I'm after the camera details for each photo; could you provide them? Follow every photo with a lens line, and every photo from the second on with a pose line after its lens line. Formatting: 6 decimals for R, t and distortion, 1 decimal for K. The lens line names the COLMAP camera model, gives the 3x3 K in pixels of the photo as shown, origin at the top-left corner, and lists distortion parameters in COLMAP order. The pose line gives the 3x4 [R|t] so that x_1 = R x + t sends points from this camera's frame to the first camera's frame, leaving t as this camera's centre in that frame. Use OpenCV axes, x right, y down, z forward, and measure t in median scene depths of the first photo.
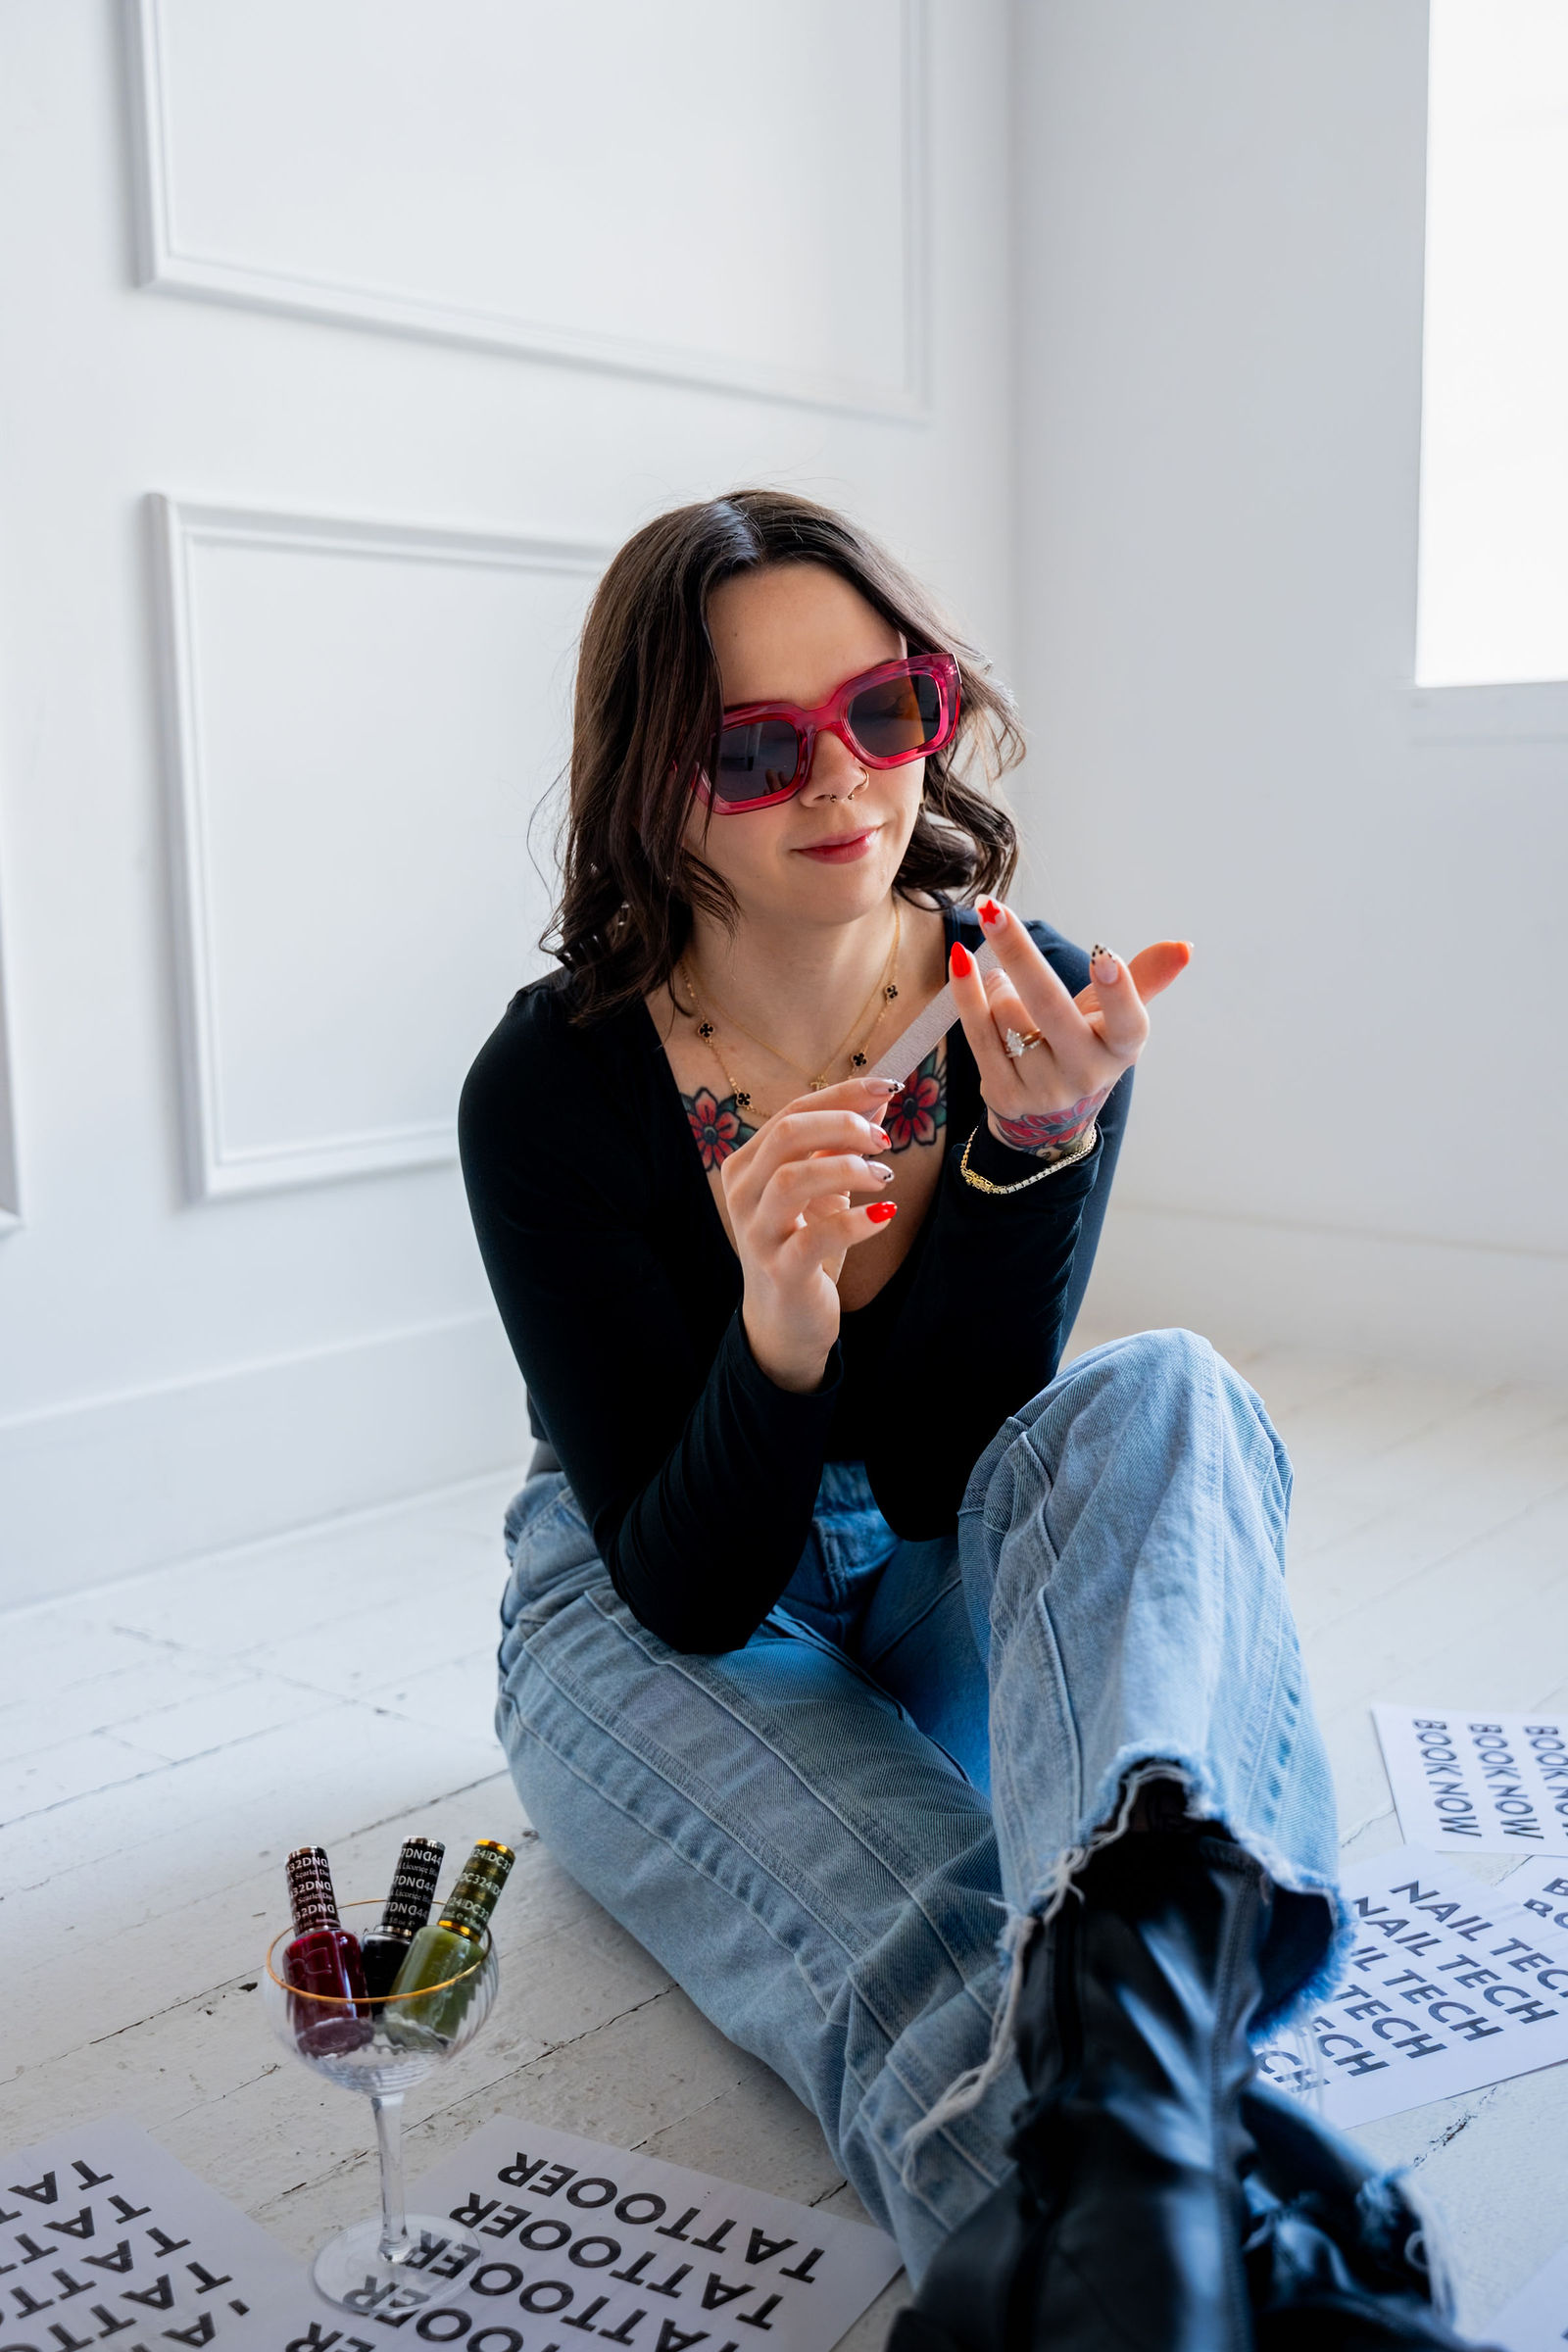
lens RADIAL K [[2437.2, 0, 760.0], [0, 2437.2, 1188.5], [0, 0, 1]] dist [-0.023404, 0.000000]
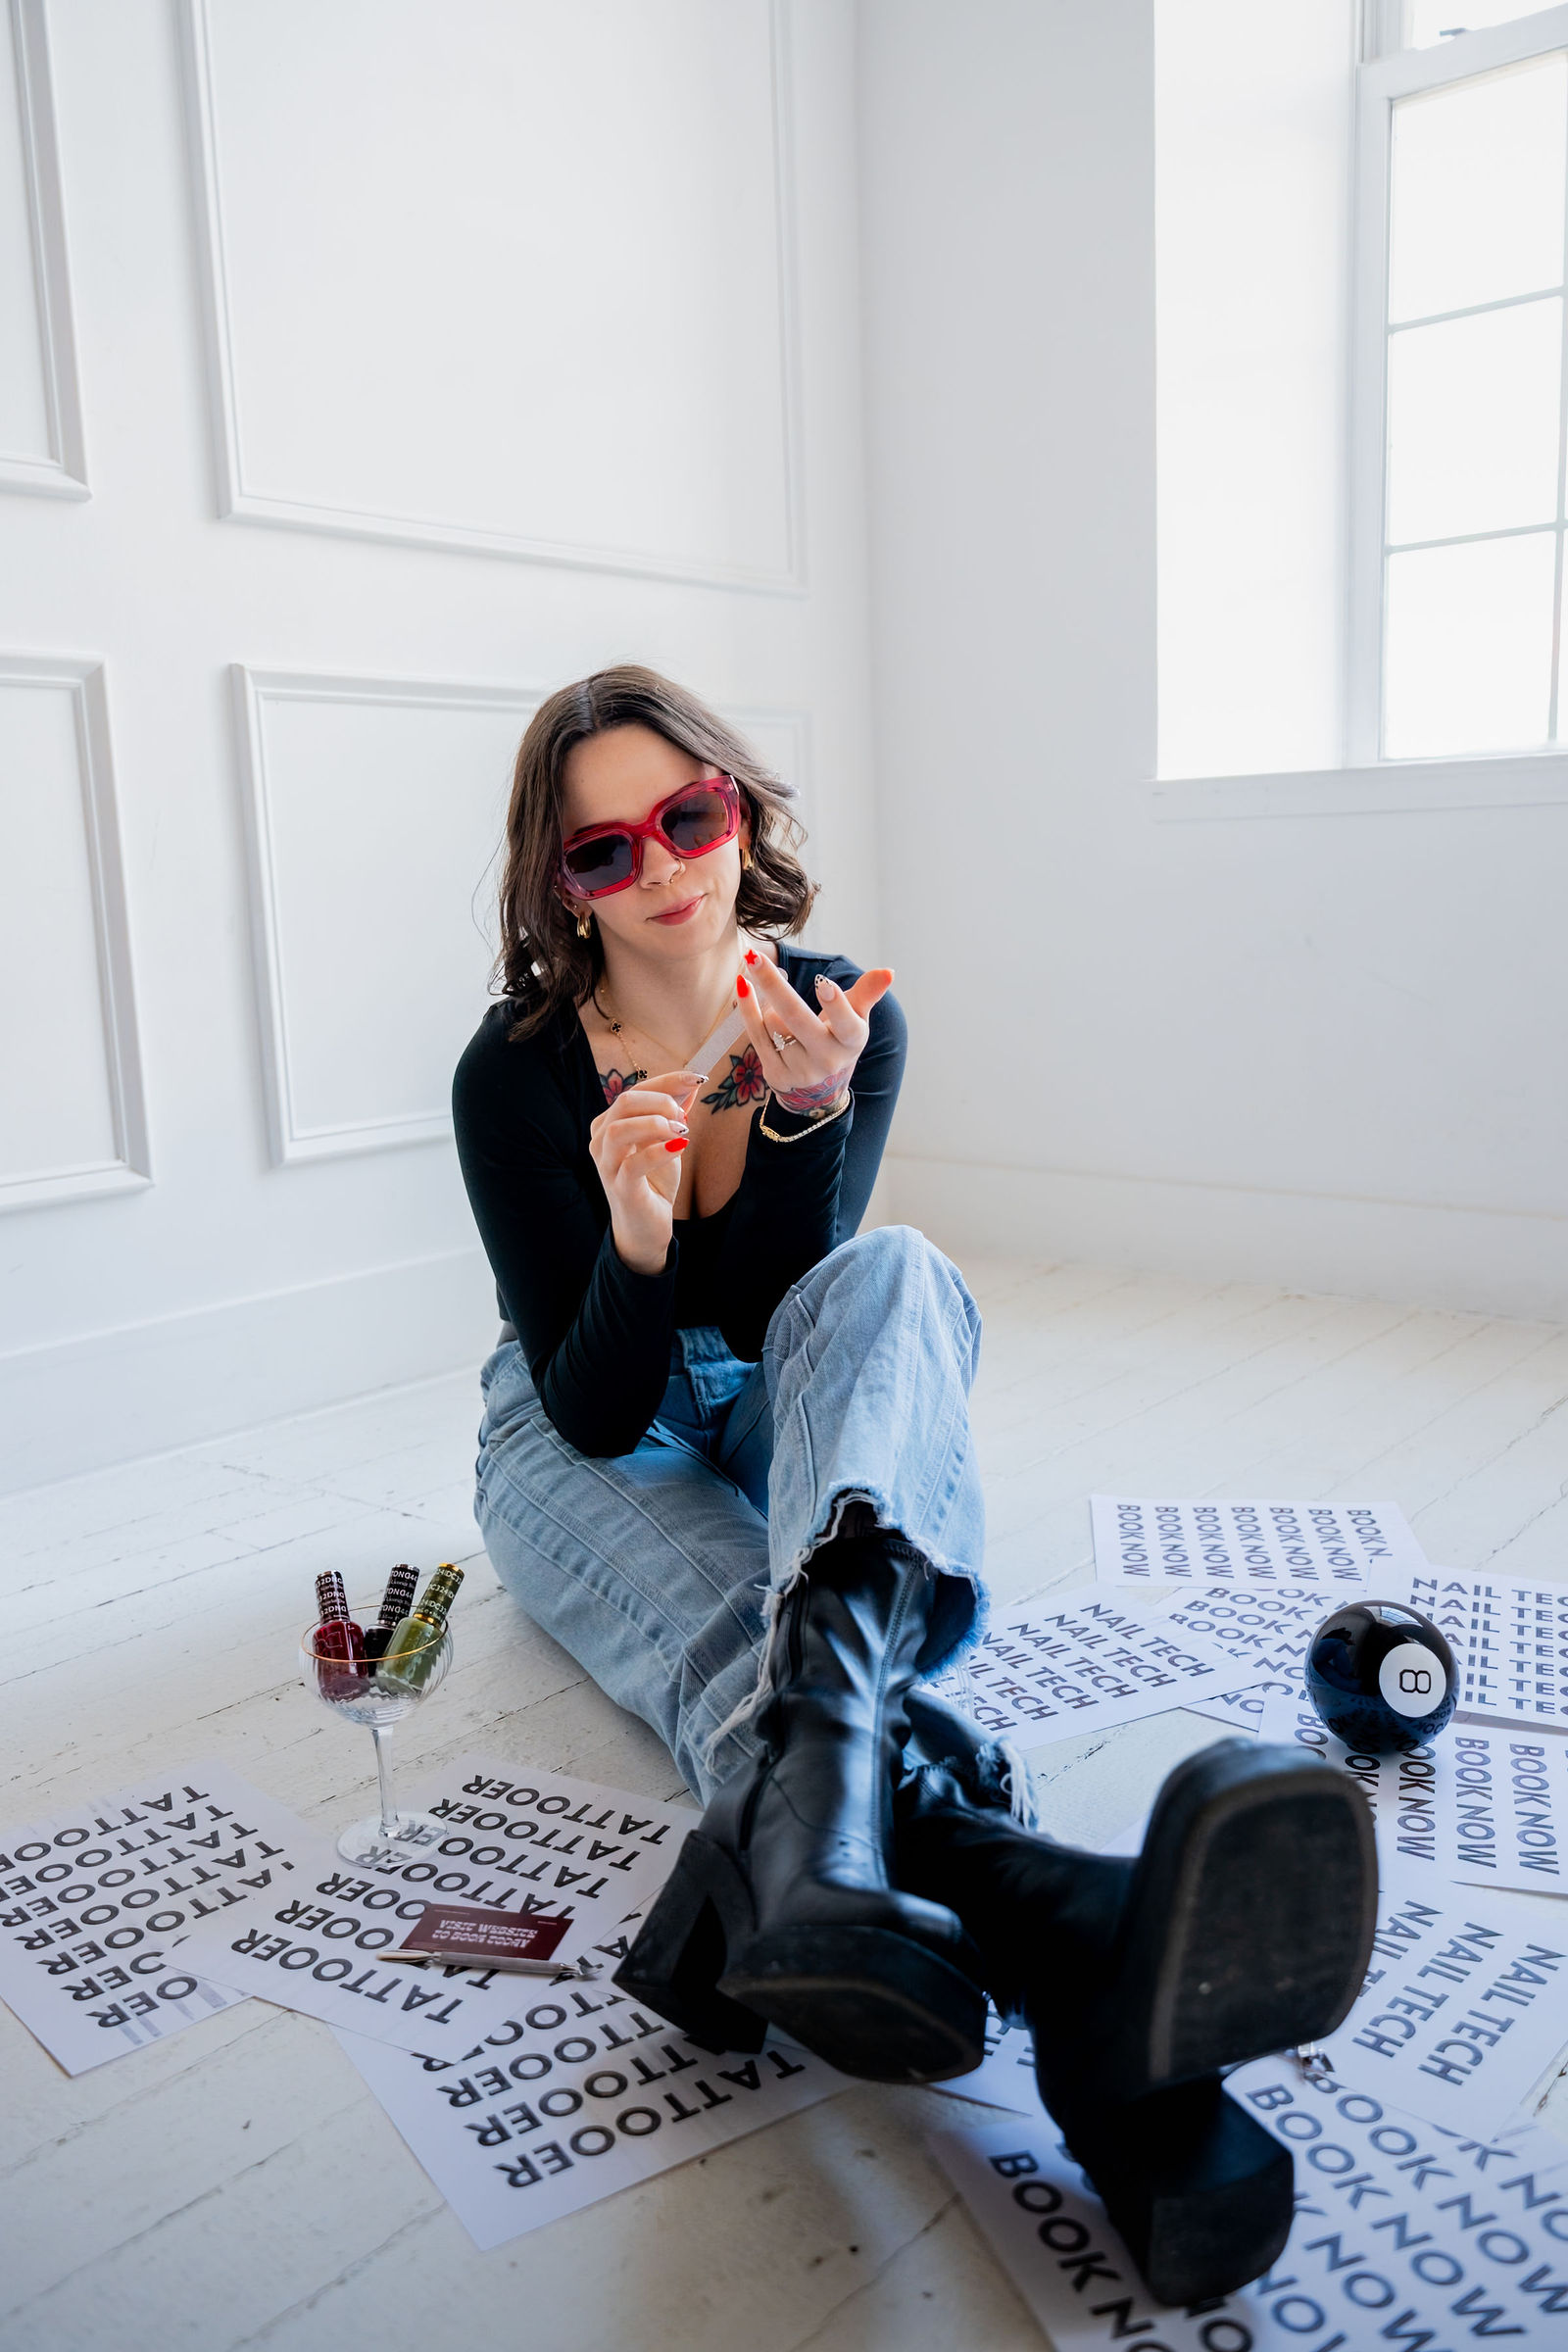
lens RADIAL K [[1903.1, 0, 765.1], [0, 1903.1, 1188.9], [0, 0, 1]] dist [-0.012566, -0.004862]
pose [[0.999807, -0.019224, 0.003941, 0.085221], [0.019177, 0.999749, 0.011560, 0.020026], [-0.004162, -0.011482, 0.999925, -0.190821]]
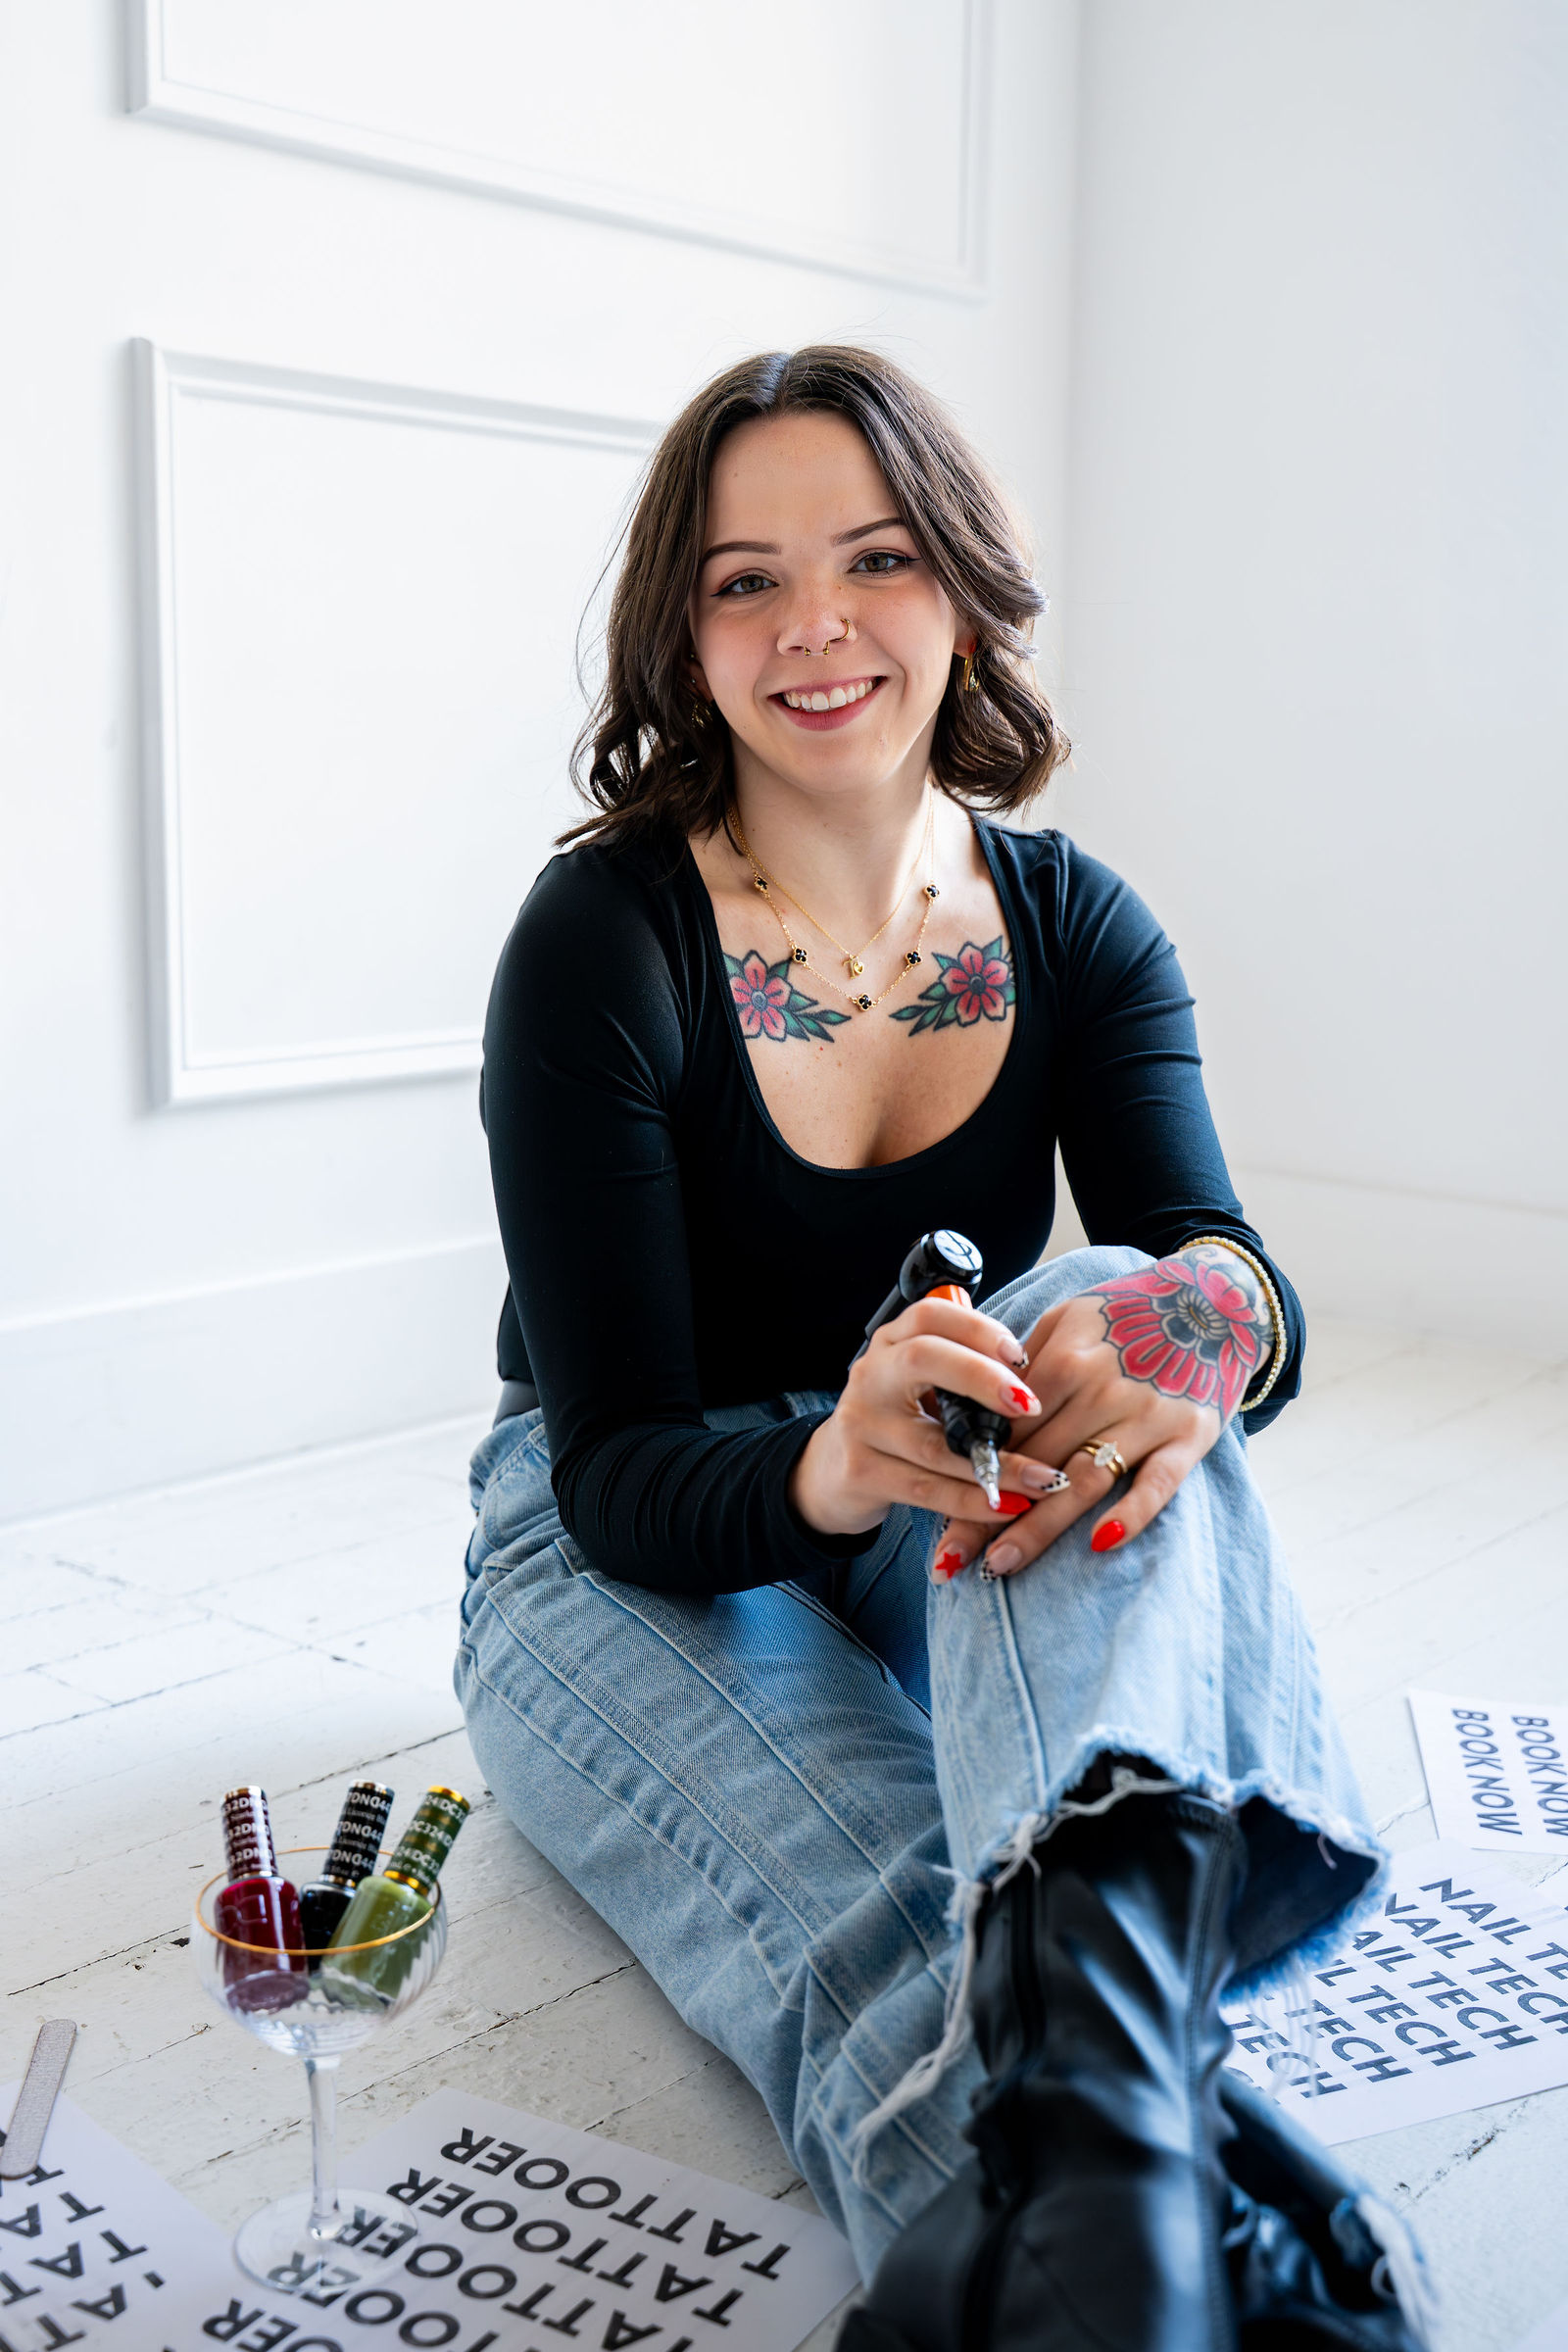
lens RADIAL K [[2607.4, 0, 746.7], [0, 2607.4, 1174.4], [0, 0, 1]] dist [-0.024491, 0.000000]
pose [[0.999315, 0.035620, -0.010070, 0.005082], [-0.035485, 0.999282, 0.013270, 0.018068], [0.010535, -0.012903, 0.999861, 0.017945]]
